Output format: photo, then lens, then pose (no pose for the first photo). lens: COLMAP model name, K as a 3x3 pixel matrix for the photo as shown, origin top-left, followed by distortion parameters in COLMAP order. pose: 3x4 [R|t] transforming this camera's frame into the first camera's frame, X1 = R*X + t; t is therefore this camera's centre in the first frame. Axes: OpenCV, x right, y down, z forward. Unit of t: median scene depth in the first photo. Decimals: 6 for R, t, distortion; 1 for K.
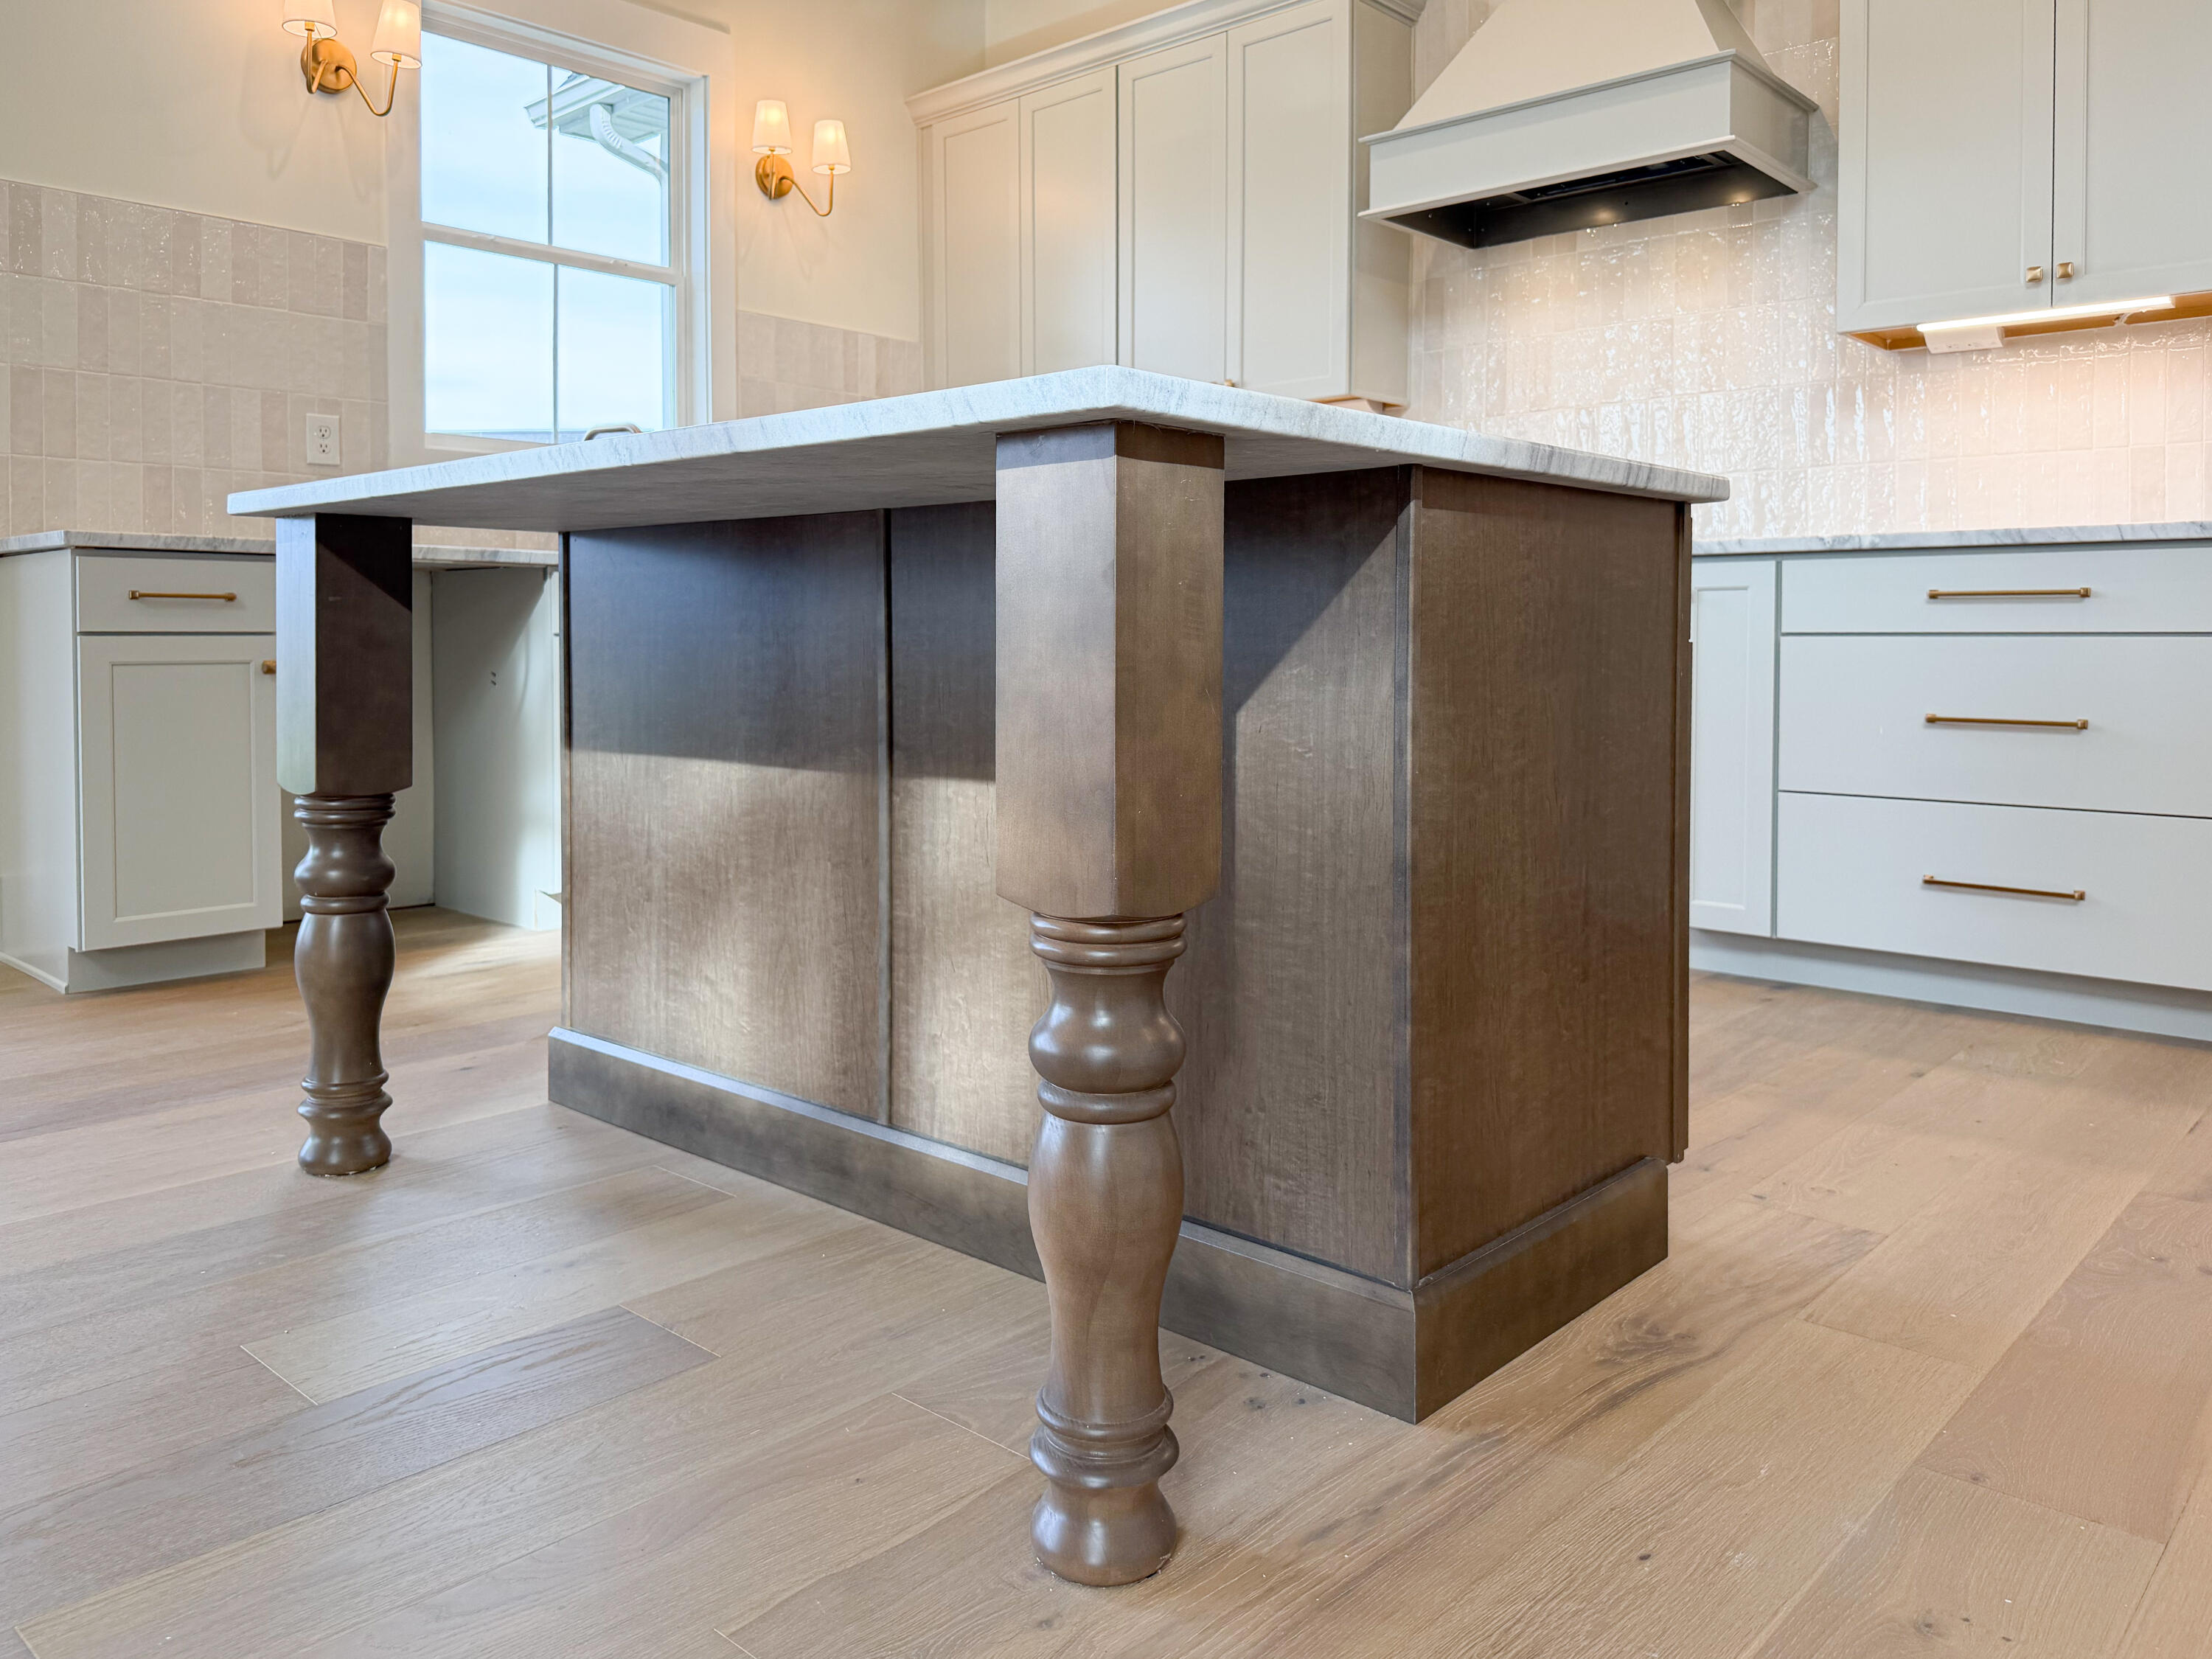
lens RADIAL K [[1640.7, 0, 1106.0], [0, 1640.7, 829.5], [0, 0, 1]] dist [0.037253, -0.068594]
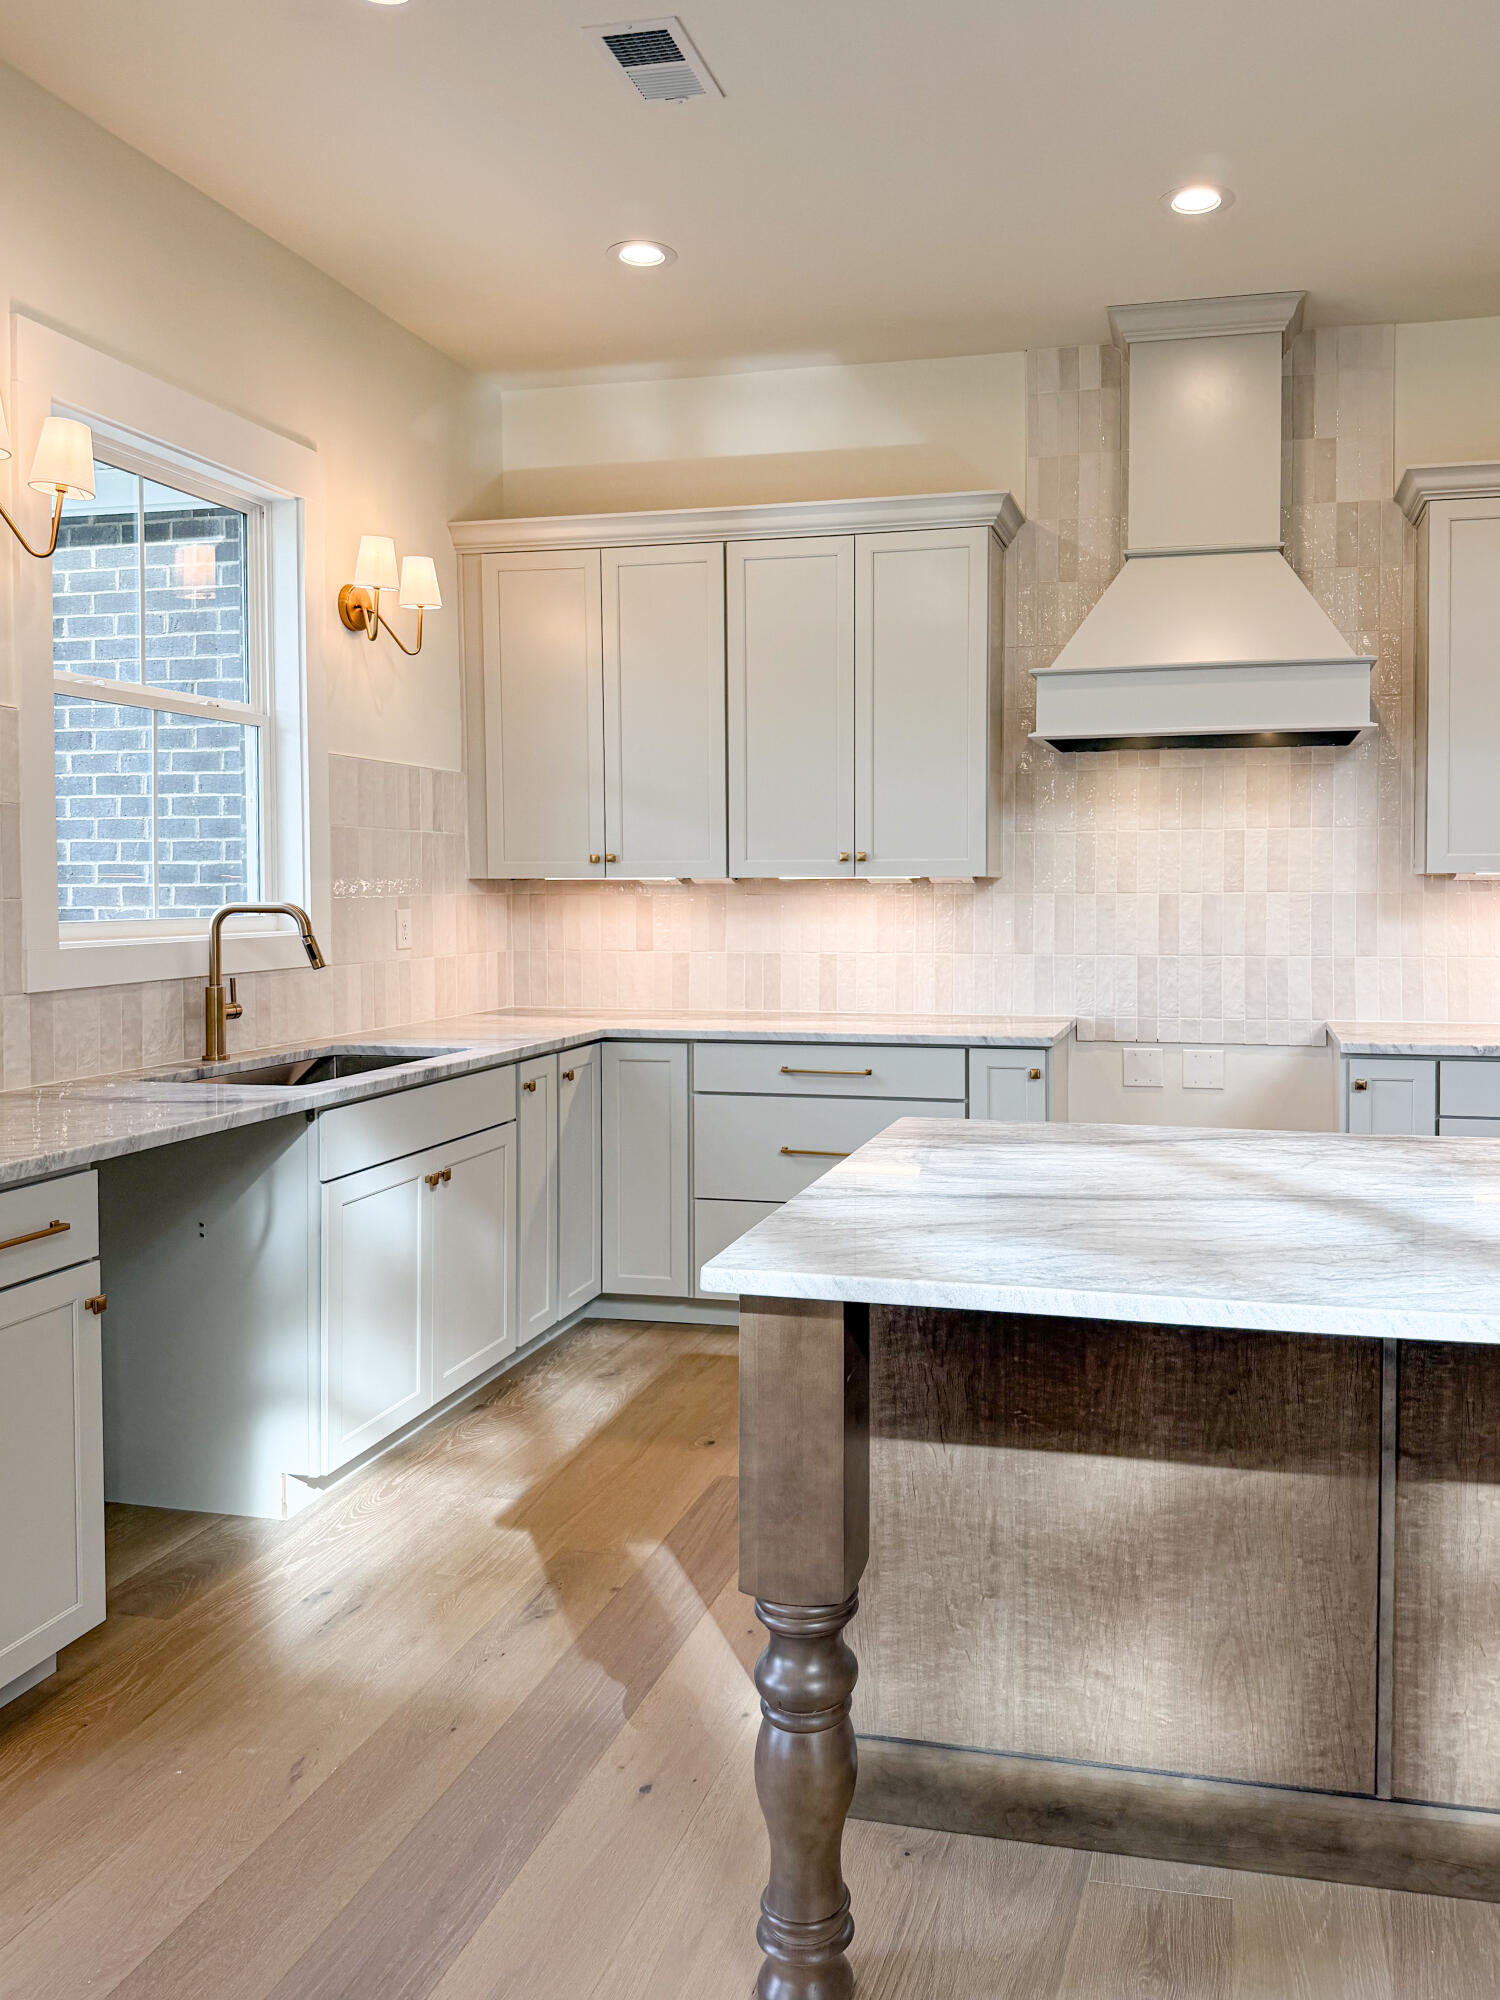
lens RADIAL K [[1483.4, 0, 750.0], [0, 1483.4, 1062.6], [0, 0, 1]] dist [0.037253, -0.068594]
pose [[0.867269, -0.074129, 0.492289, -0.879418], [0.059907, 0.997206, 0.044622, -0.342872], [-0.494222, -0.009208, 0.869287, 0.350729]]
